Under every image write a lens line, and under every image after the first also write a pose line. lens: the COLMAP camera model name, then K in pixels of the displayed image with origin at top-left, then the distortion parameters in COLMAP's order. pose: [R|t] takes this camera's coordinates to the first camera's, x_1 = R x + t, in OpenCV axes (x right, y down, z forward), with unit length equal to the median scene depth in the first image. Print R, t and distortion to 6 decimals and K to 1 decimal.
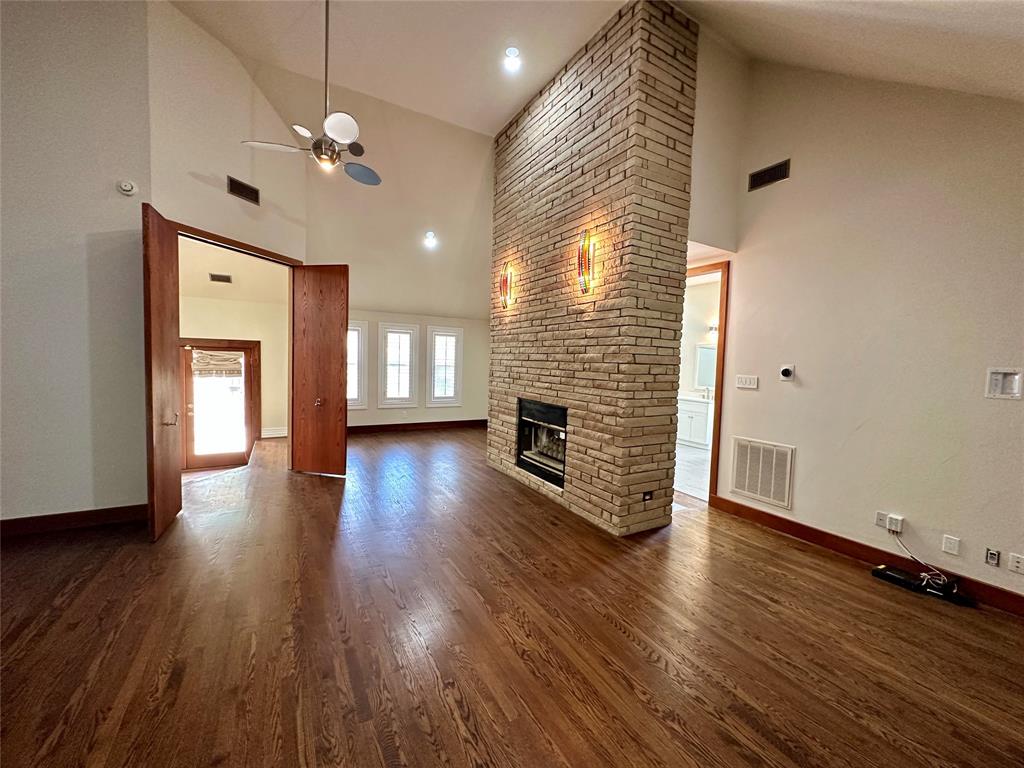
lens RADIAL K [[406.2, 0, 510.9], [0, 406.2, 383.4], [0, 0, 1]] dist [-0.001040, -0.000317]
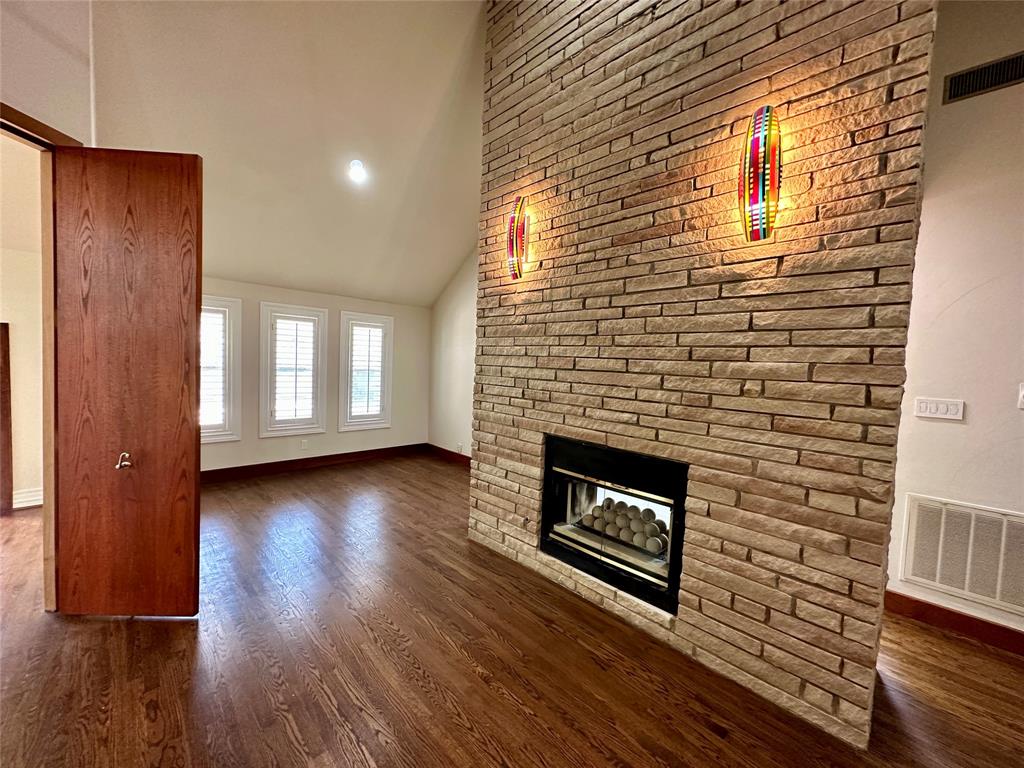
lens RADIAL K [[409.5, 0, 512.0], [0, 409.5, 384.0], [0, 0, 1]] dist [-0.001839, 0.000303]
pose [[0.966287, -0.003552, 0.257444, -0.206146], [0.002795, 0.999991, 0.003306, -0.043106], [-0.257454, -0.002475, 0.966287, 0.525948]]
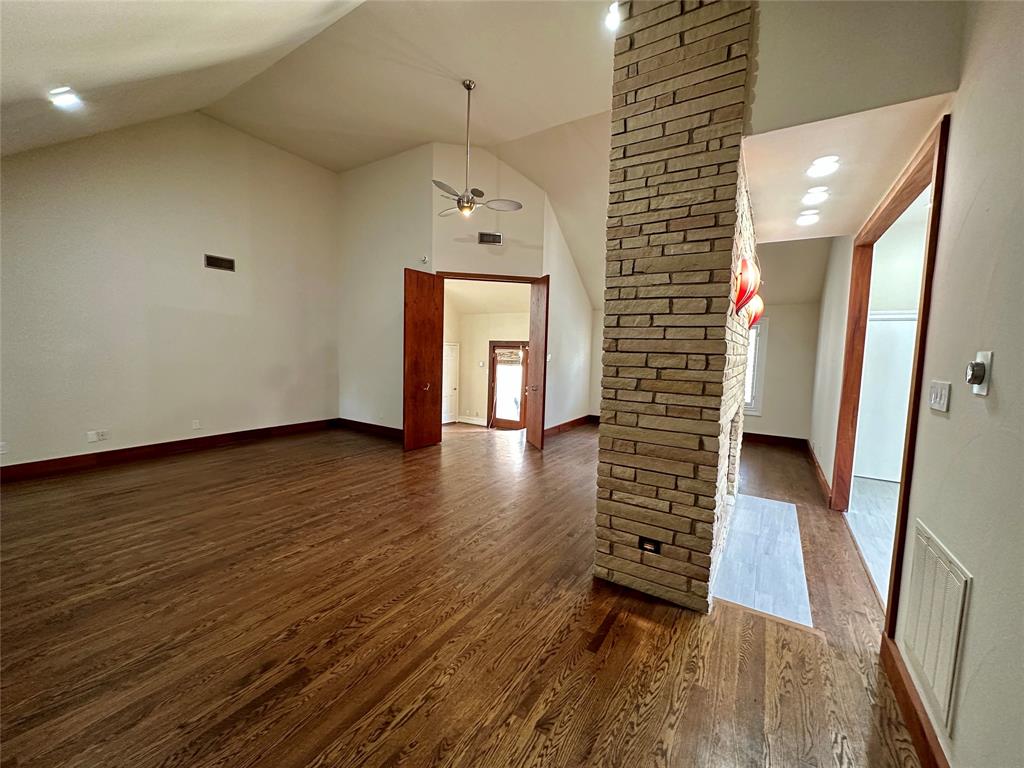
lens RADIAL K [[406.2, 0, 510.9], [0, 406.2, 383.4], [0, 0, 1]] dist [-0.001040, -0.000317]
pose [[0.473220, 0.056164, -0.879152, 0.692120], [-0.062949, 0.997570, 0.029846, -0.001012], [0.878693, 0.041218, 0.475605, 0.387366]]
